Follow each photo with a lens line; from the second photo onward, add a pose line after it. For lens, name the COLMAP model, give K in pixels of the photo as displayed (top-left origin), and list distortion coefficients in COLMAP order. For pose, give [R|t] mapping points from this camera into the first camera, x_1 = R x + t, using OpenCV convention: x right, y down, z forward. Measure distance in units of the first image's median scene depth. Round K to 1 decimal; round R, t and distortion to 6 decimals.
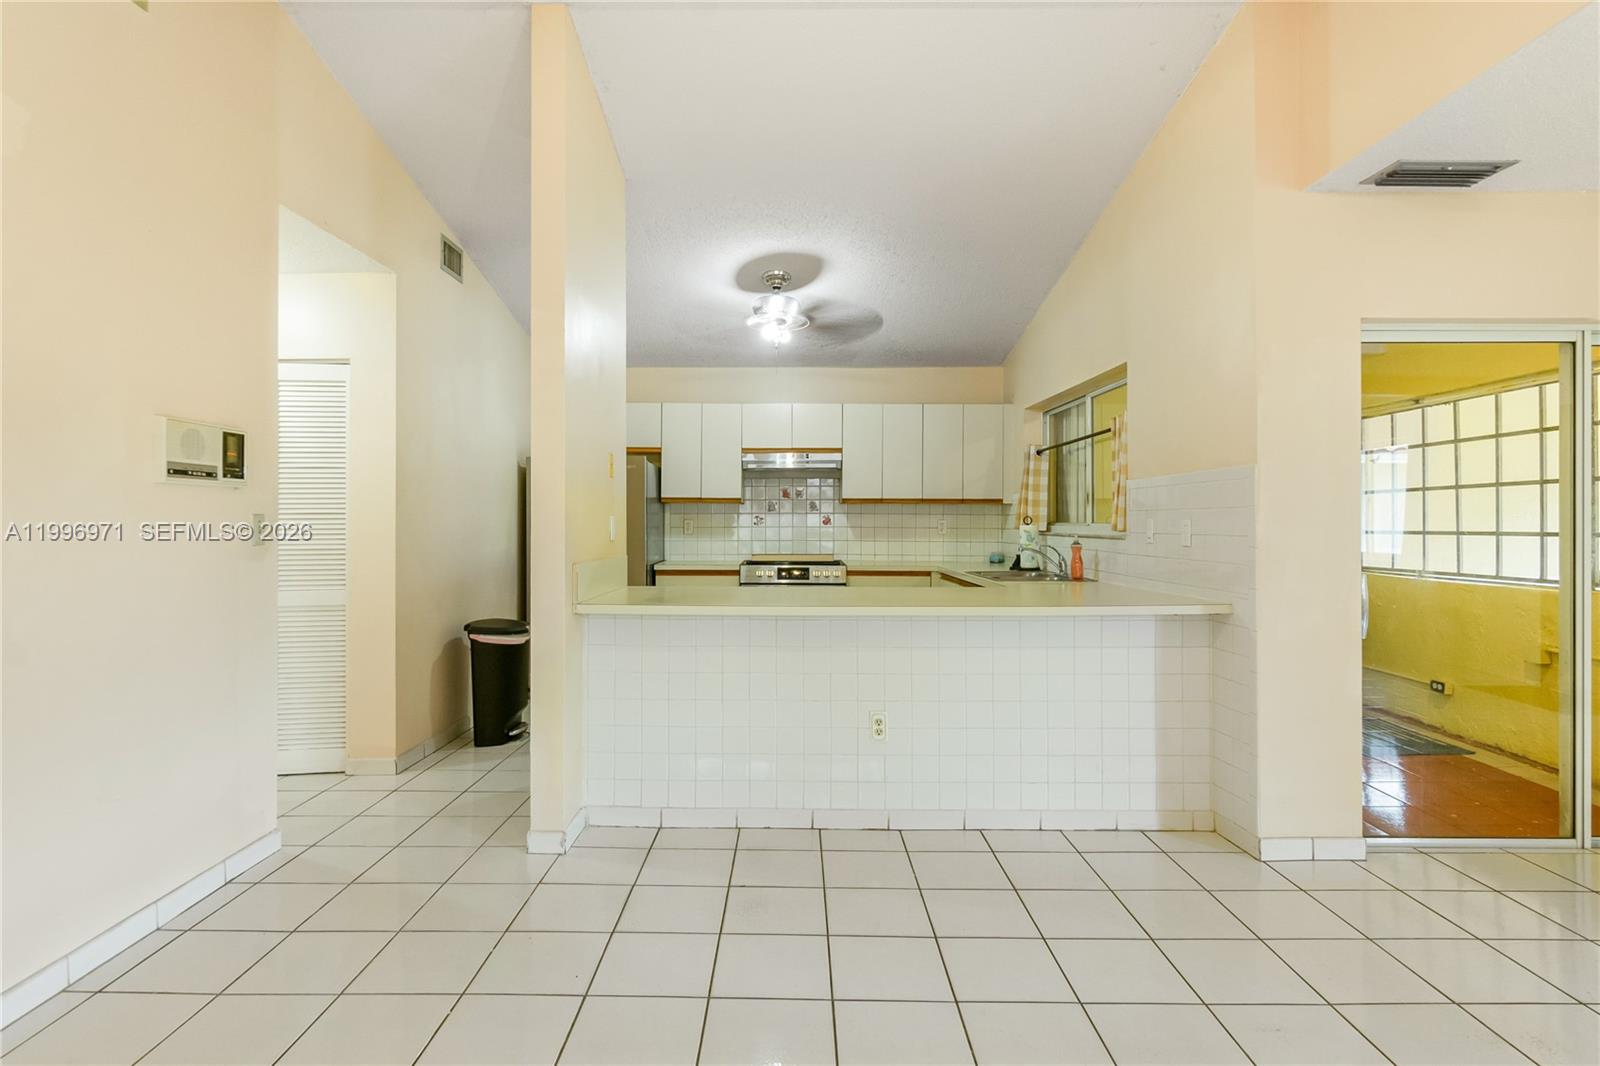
lens RADIAL K [[816.2, 0, 810.9], [0, 816.2, 505.0], [0, 0, 1]] dist [-0.000530, 0.000001]
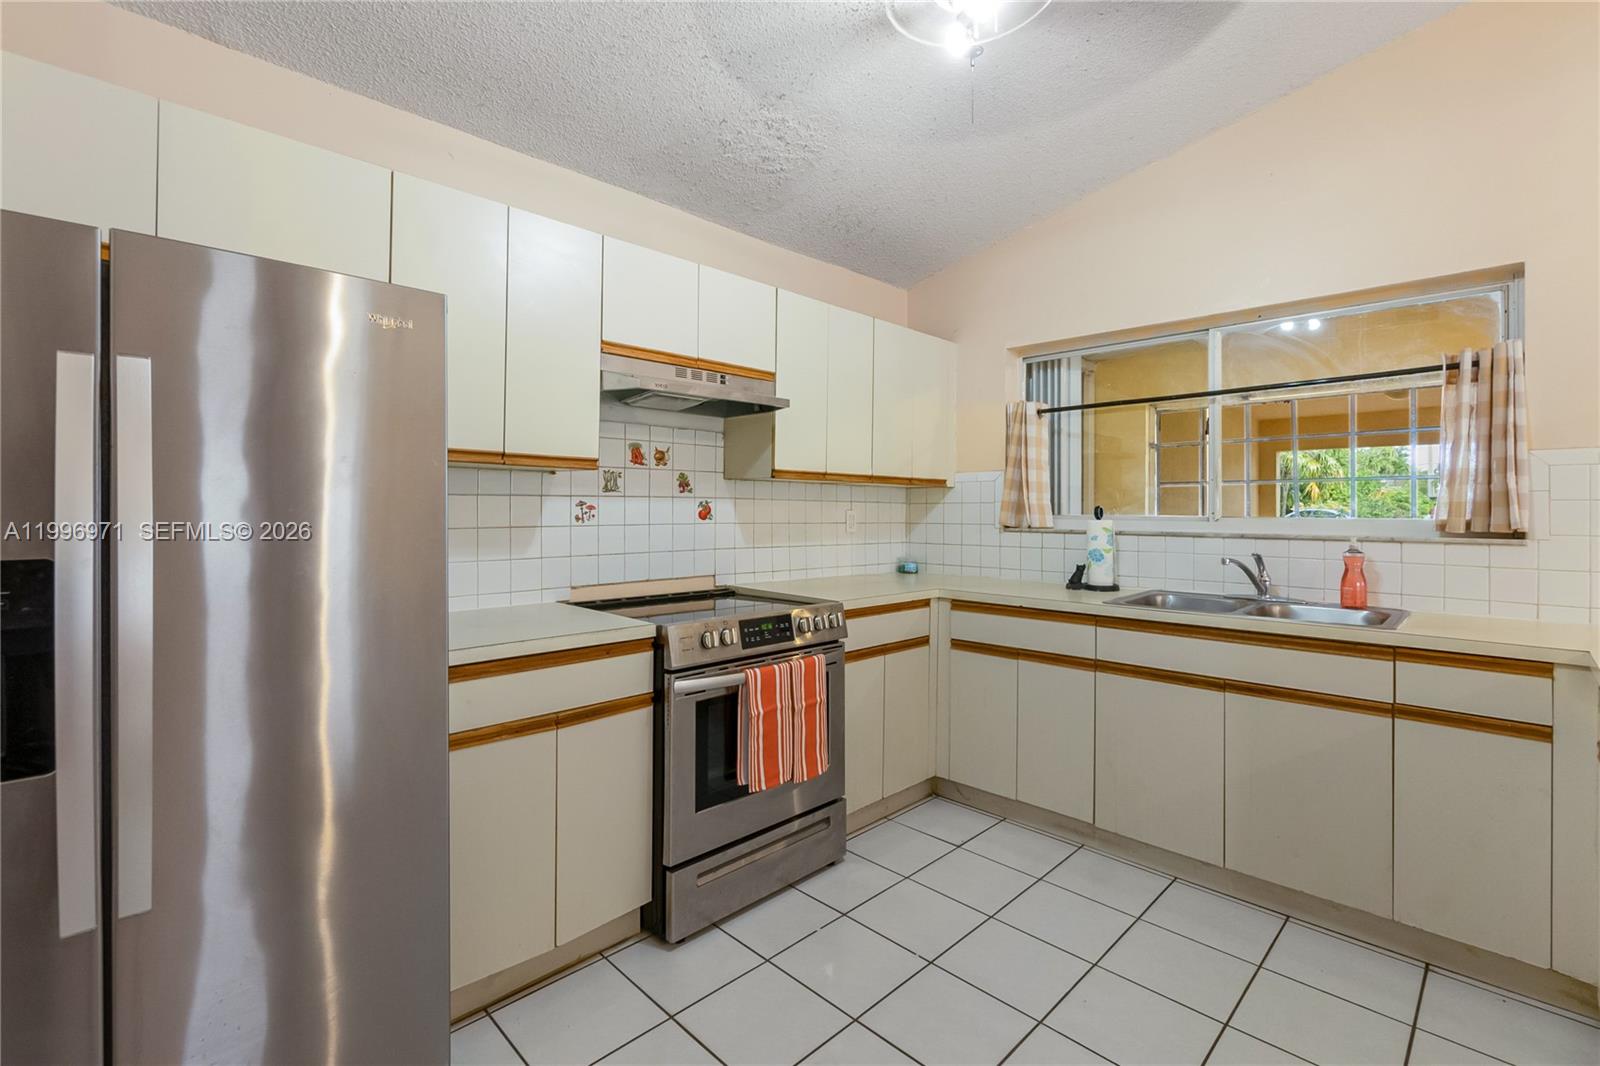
lens RADIAL K [[713.2, 0, 822.4], [0, 713.2, 509.2], [0, 0, 1]] dist [-0.000560, -0.001026]
pose [[0.721973, 0.000473, 0.691922, -0.291815], [-0.017206, 0.999703, 0.017270, 0.010108], [-0.691708, -0.024374, 0.721766, 0.740887]]
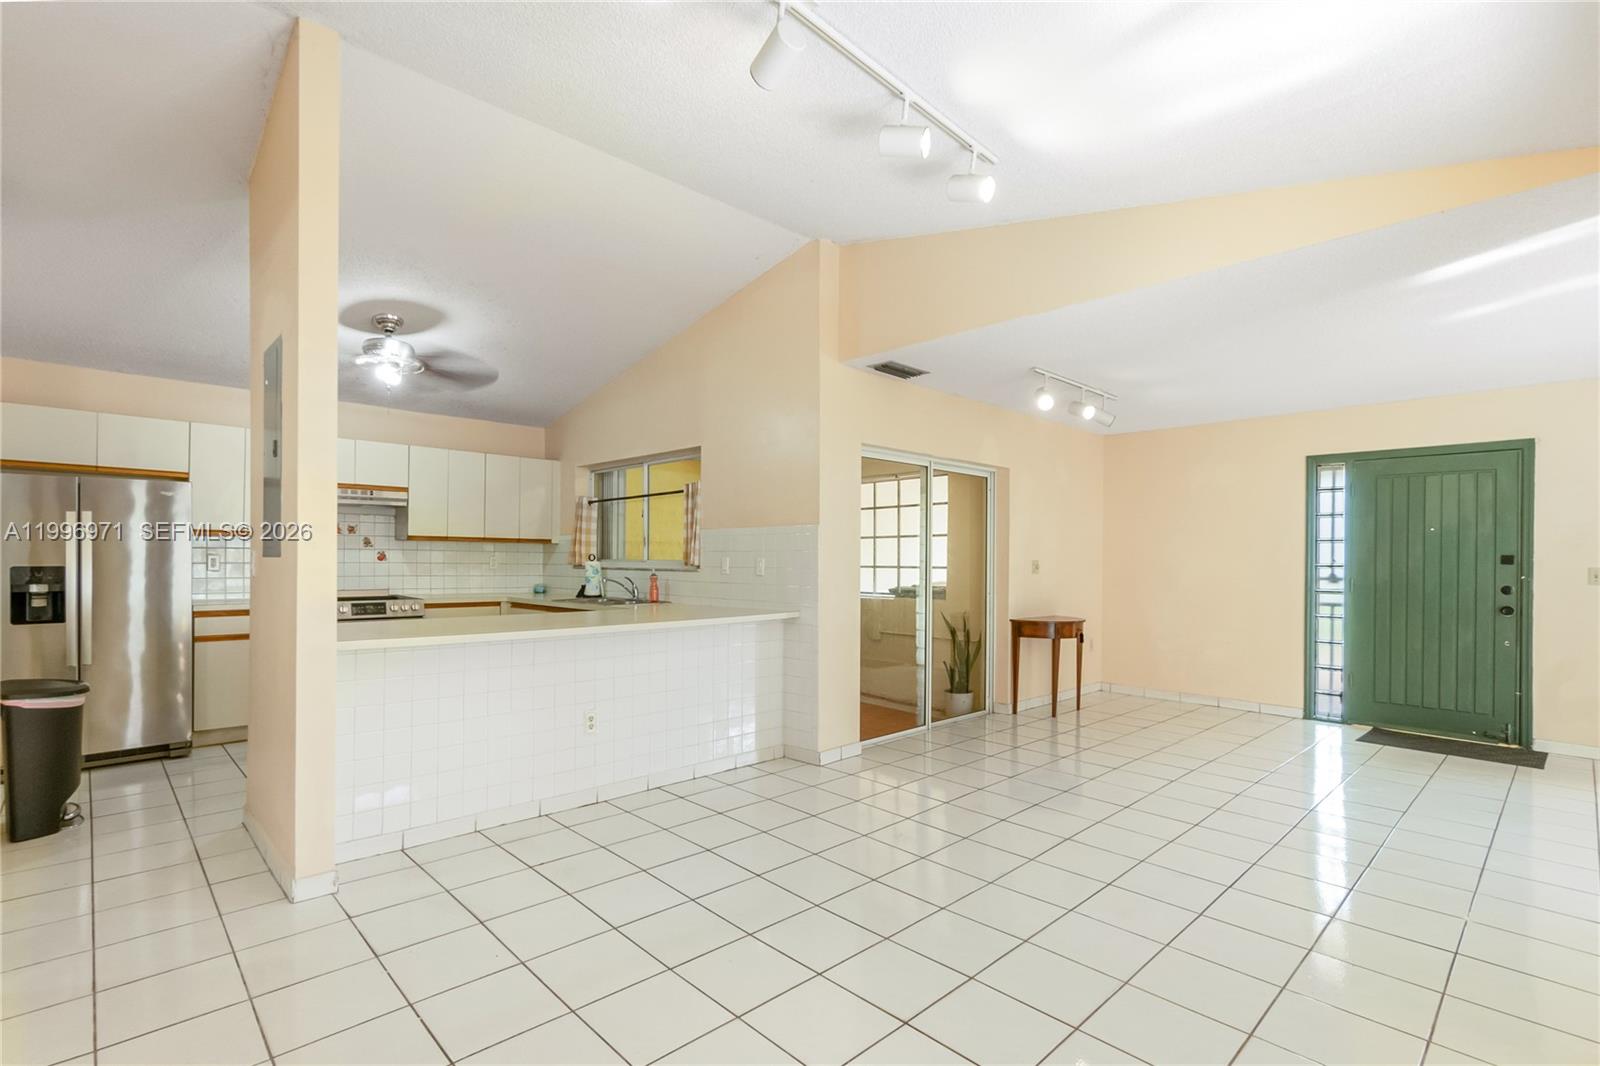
lens RADIAL K [[713.2, 0, 778.9], [0, 713.2, 545.3], [0, 0, 1]] dist [-0.000560, -0.001026]
pose [[0.737088, 0.016483, 0.675595, -0.262722], [-0.018956, 0.999813, -0.003712, -0.001317], [-0.675531, -0.010070, 0.737263, -0.000544]]
